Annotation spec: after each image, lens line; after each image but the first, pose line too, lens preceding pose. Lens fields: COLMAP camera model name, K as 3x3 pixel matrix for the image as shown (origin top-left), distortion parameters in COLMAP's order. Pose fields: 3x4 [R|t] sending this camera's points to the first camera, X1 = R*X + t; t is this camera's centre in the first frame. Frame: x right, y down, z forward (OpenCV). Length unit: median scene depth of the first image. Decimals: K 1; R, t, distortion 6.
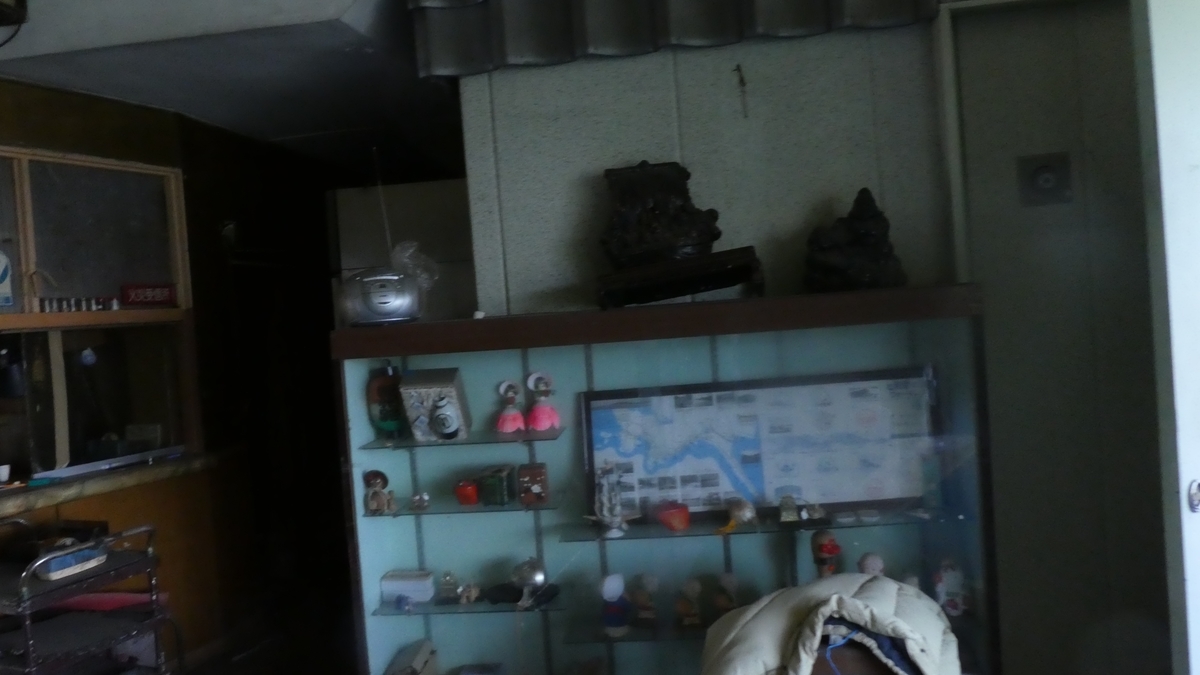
lens RADIAL K [[850.7, 0, 600.0], [0, 850.7, 337.5], [0, 0, 1]] dist [-0.022591, 0.003873]
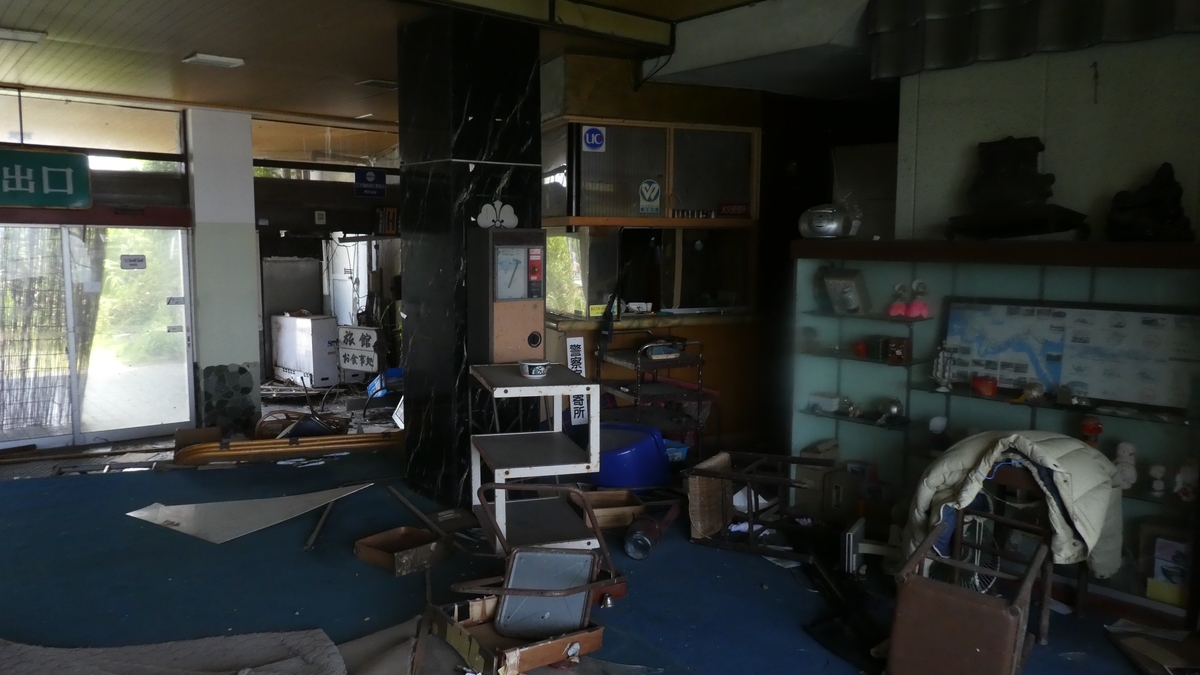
lens RADIAL K [[912.0, 0, 600.0], [0, 912.0, 337.5], [0, 0, 1]] dist [-0.110723, -0.000071]
pose [[0.721111, 0.142826, -0.677938, 0.608372], [-0.069852, 0.988522, 0.133959, -0.030212], [0.689289, -0.049244, 0.722811, -0.535500]]
